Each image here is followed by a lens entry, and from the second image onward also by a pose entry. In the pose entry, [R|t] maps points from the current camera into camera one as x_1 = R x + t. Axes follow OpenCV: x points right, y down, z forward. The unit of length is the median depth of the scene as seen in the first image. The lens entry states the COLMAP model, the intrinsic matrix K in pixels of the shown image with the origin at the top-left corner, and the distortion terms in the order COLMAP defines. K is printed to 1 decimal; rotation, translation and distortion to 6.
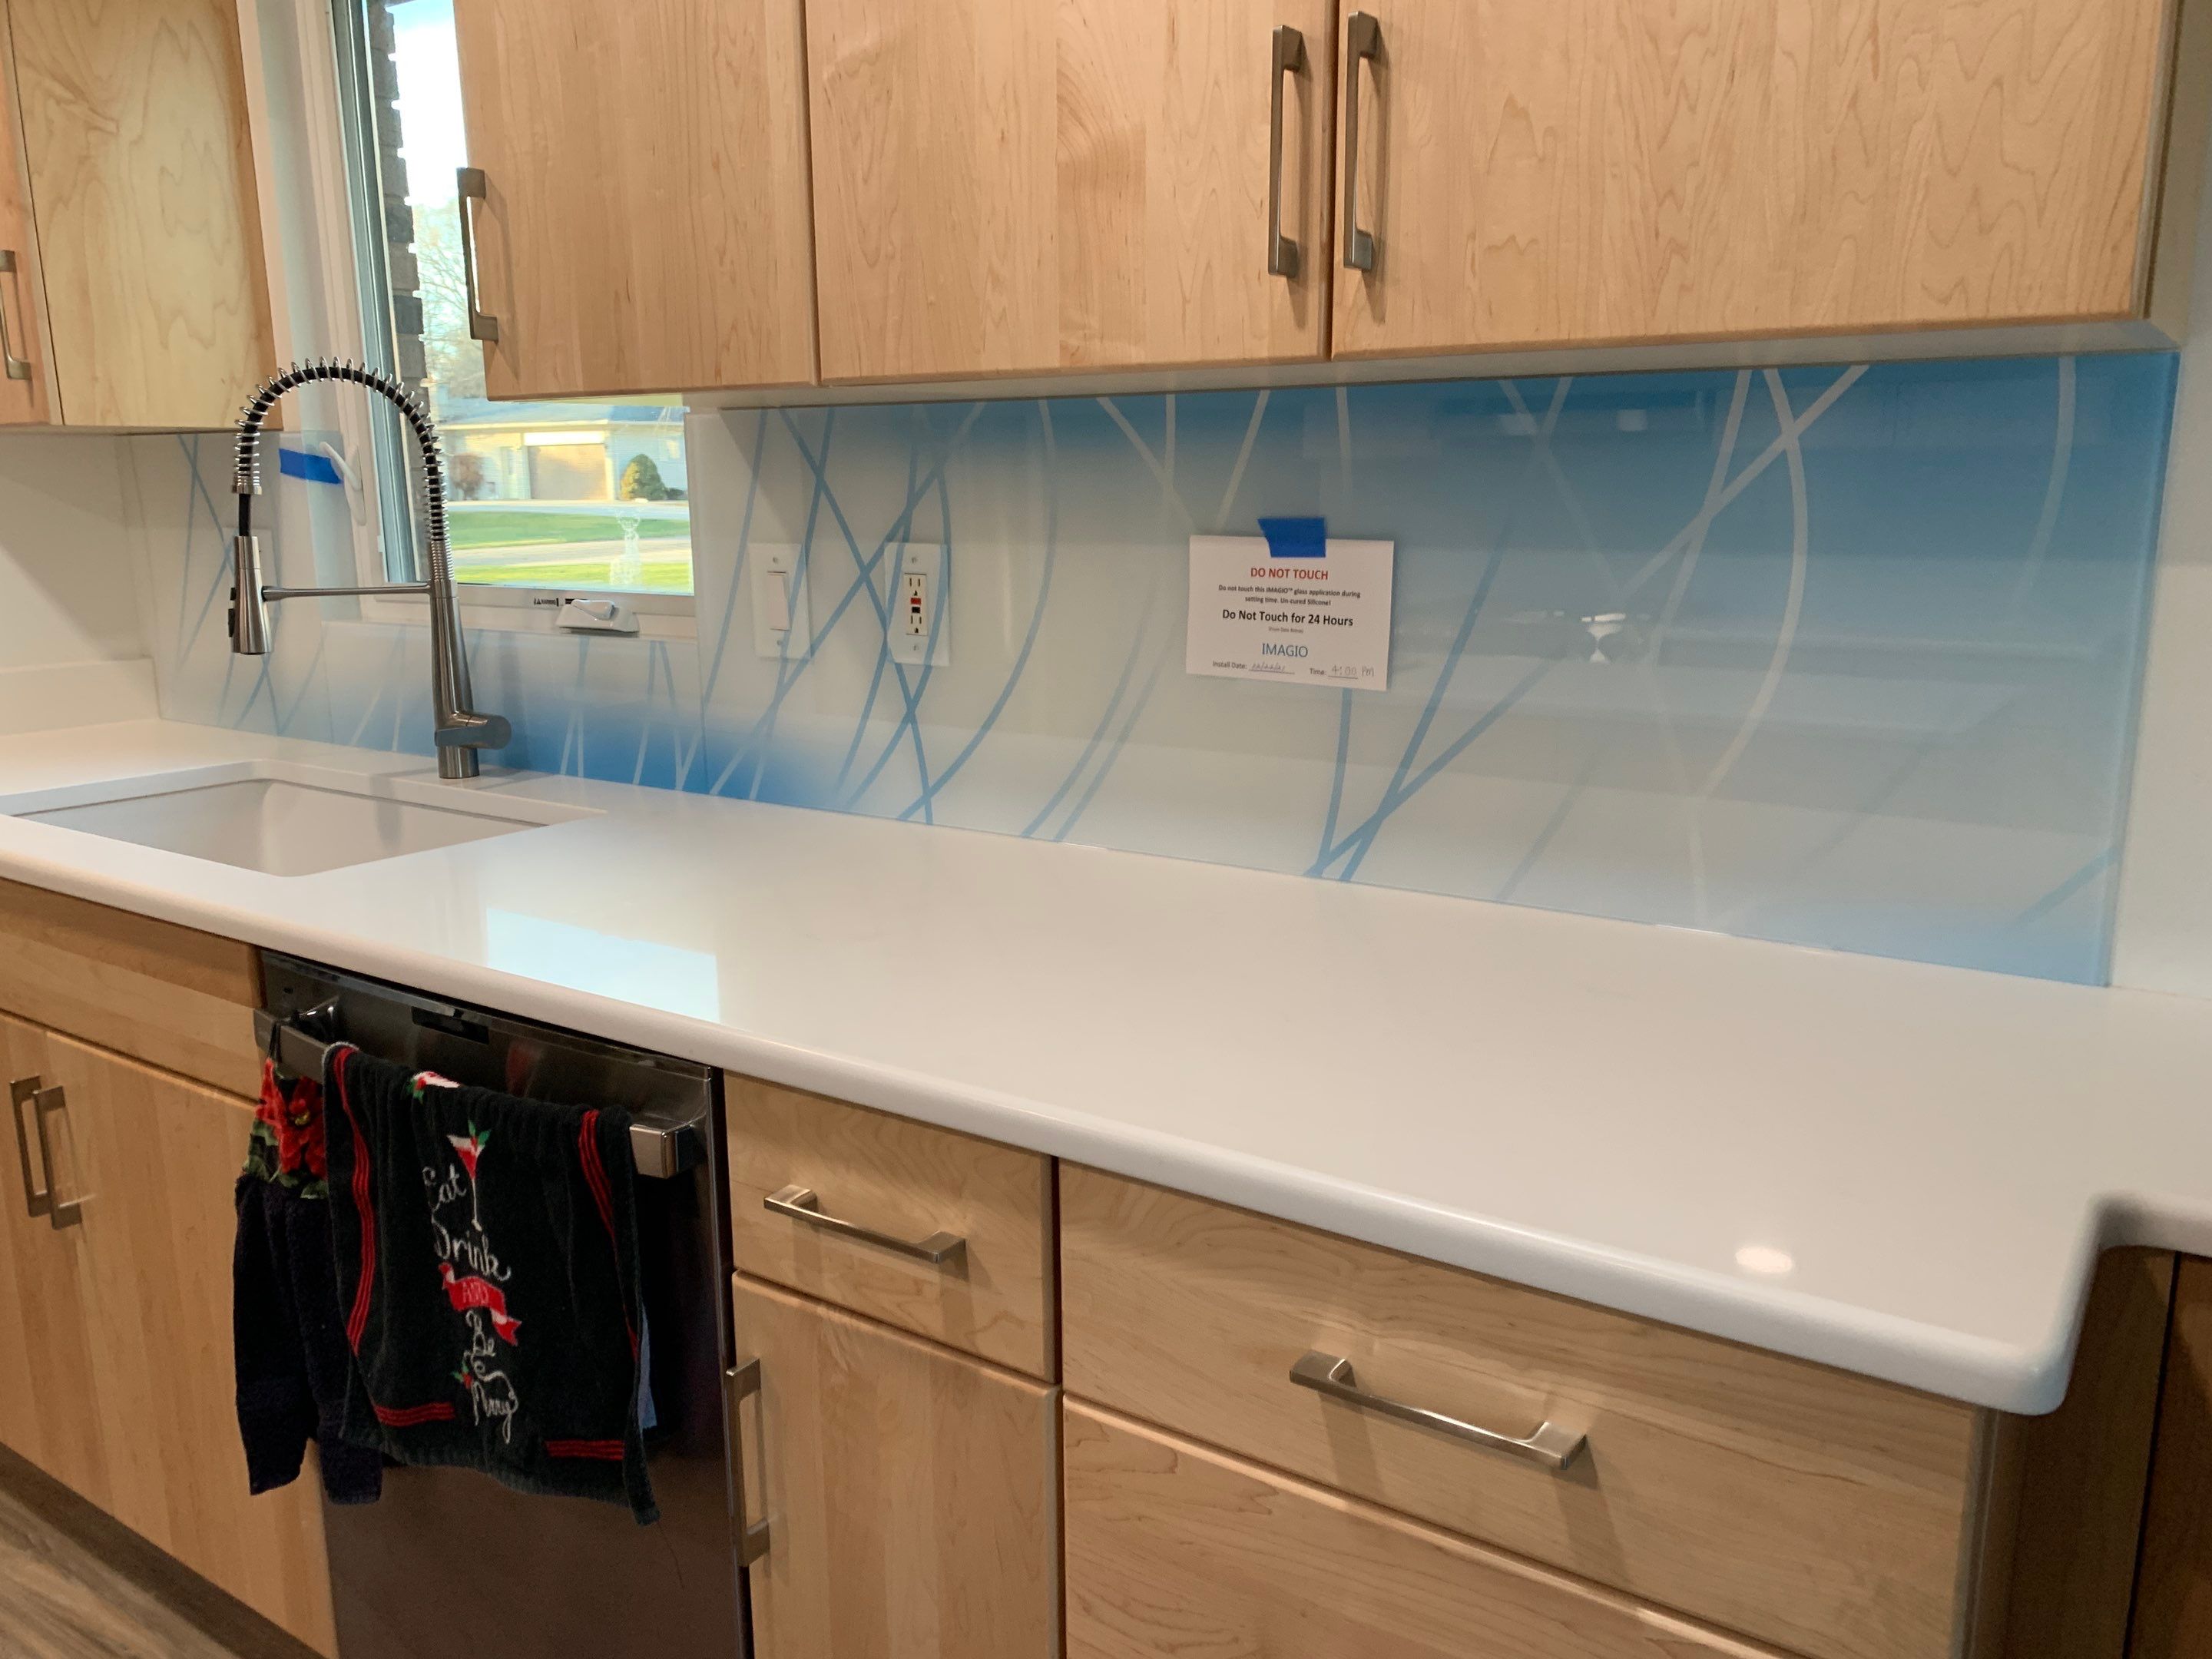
lens RADIAL K [[1721.4, 0, 1106.7], [0, 1721.4, 854.7], [0, 0, 1]] dist [0.129831, -0.309944]
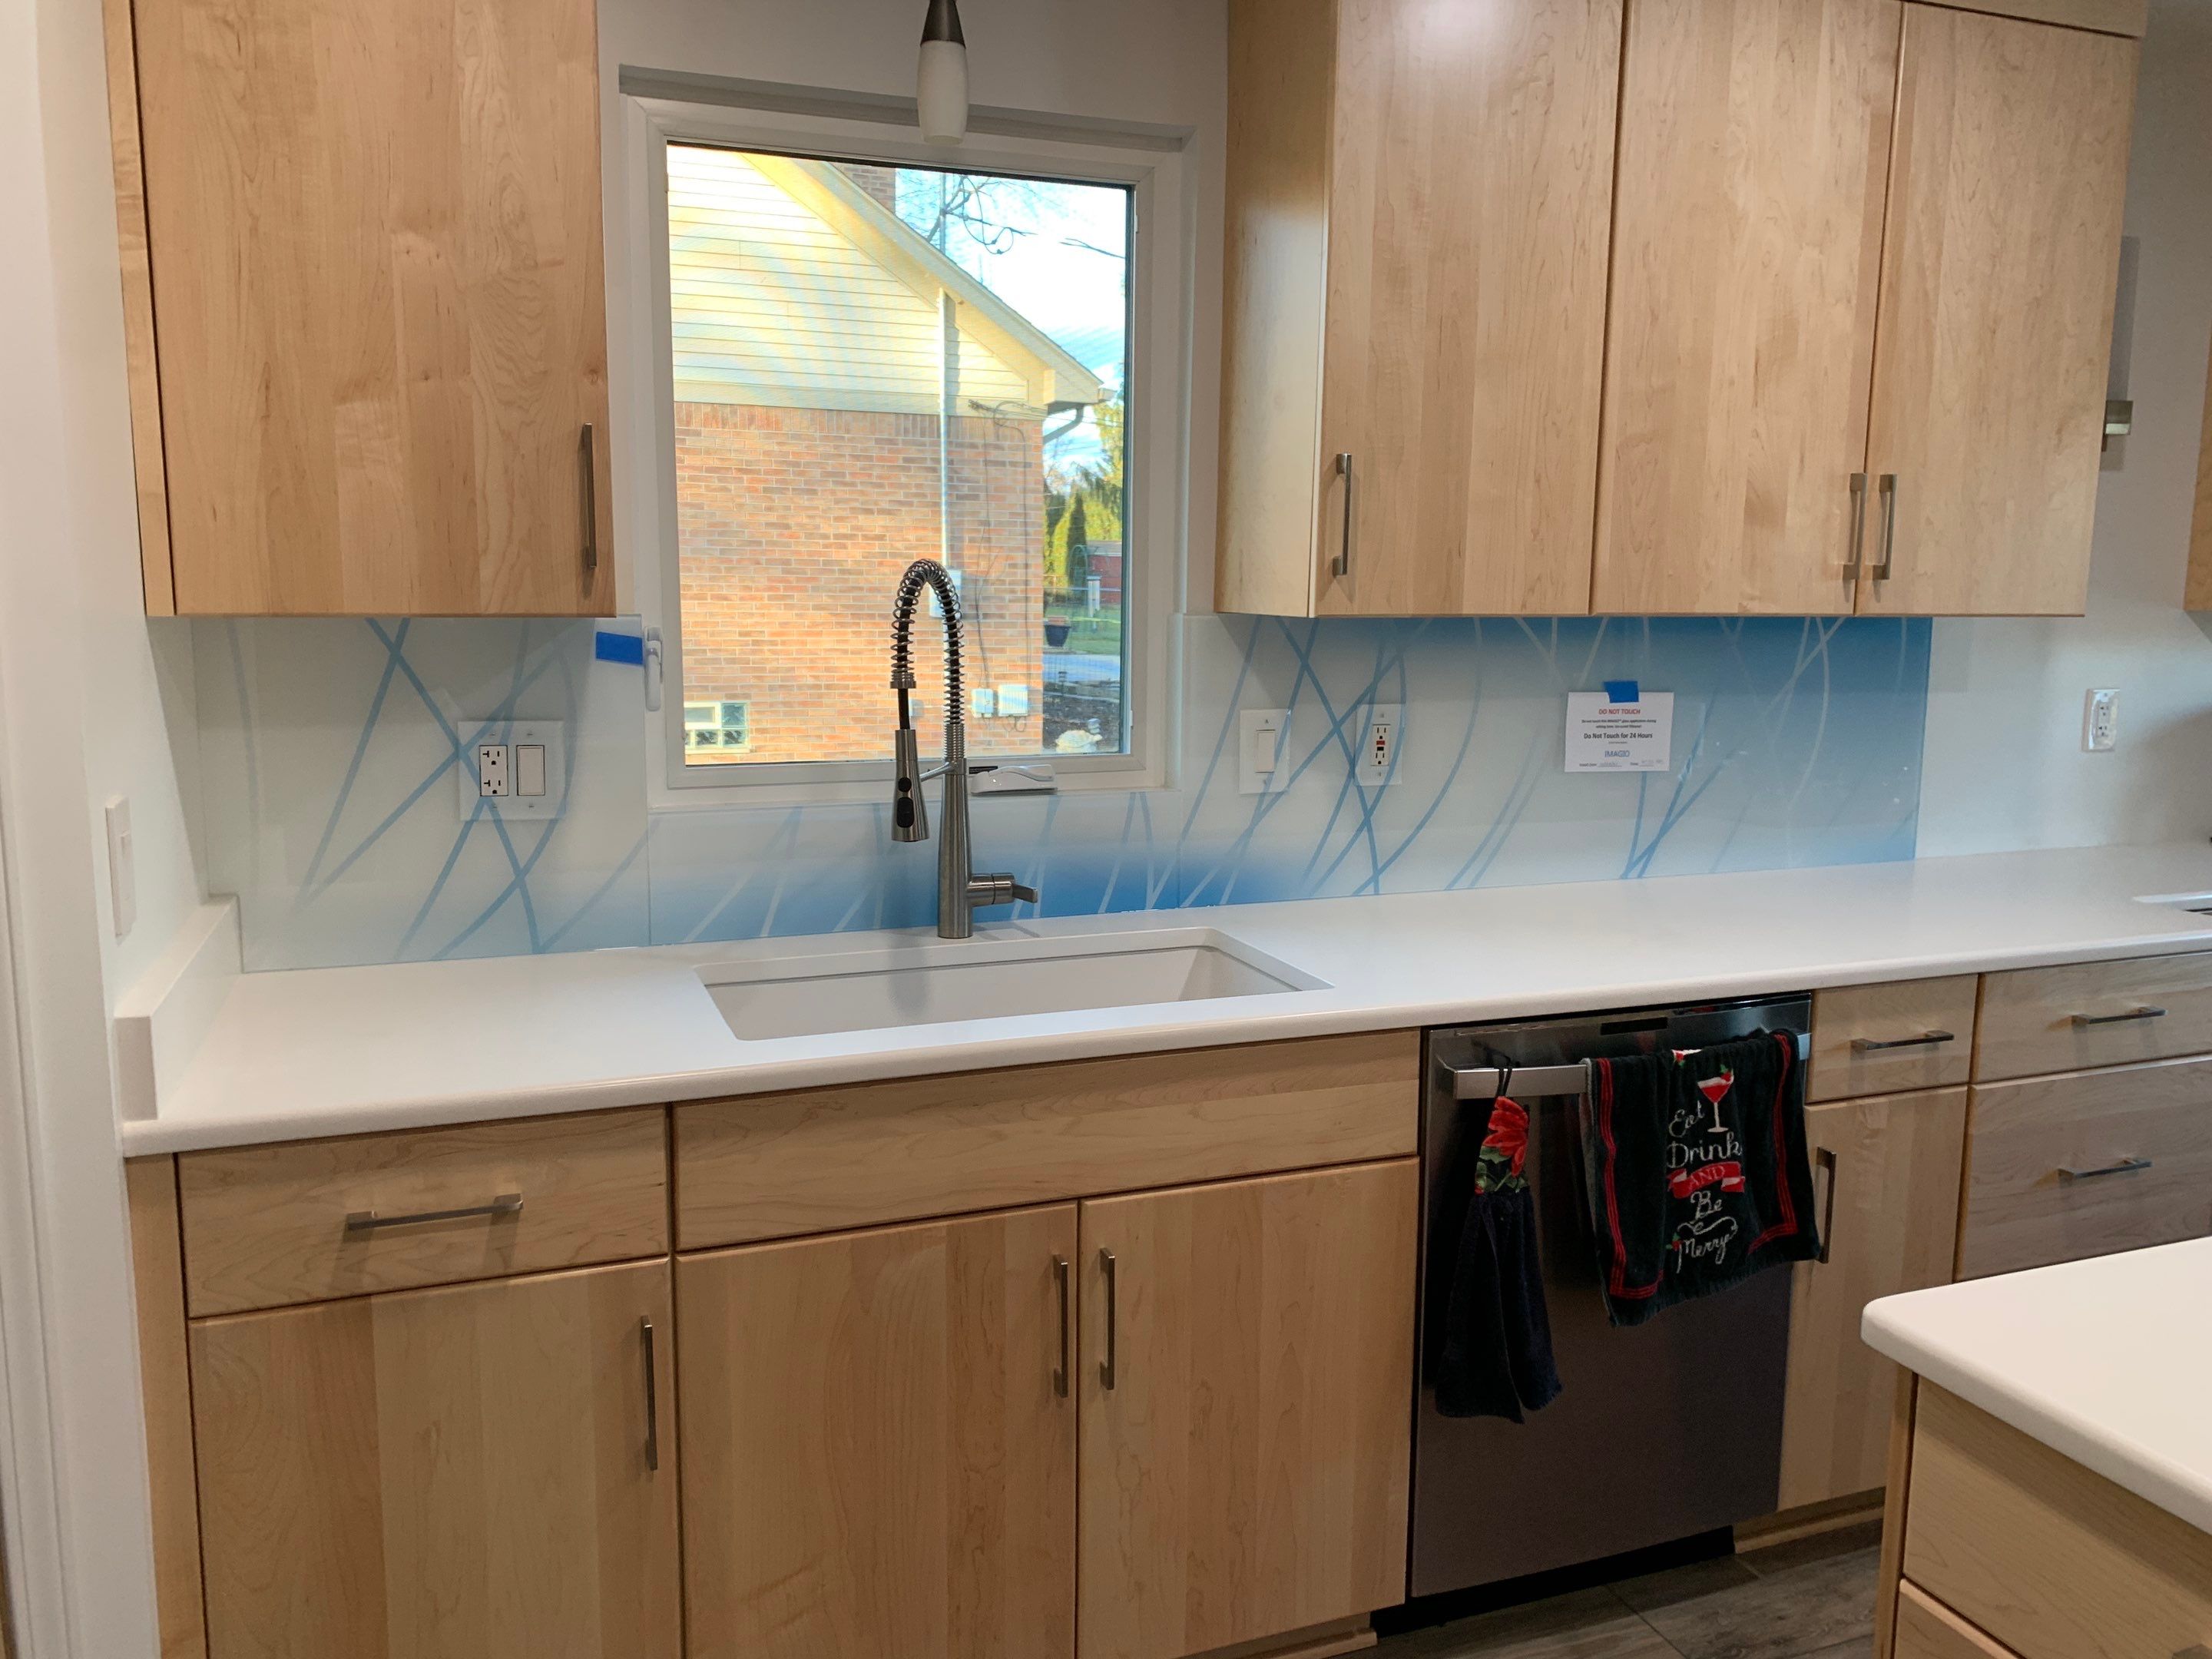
lens RADIAL K [[1683.1, 0, 1106.0], [0, 1683.1, 829.5], [0, 0, 1]] dist [0.088013, -0.282024]
pose [[0.560898, -0.107216, 0.820913, -1.615122], [0.164403, 0.986256, 0.016480, -0.154106], [-0.811397, 0.125717, 0.570815, 0.429429]]
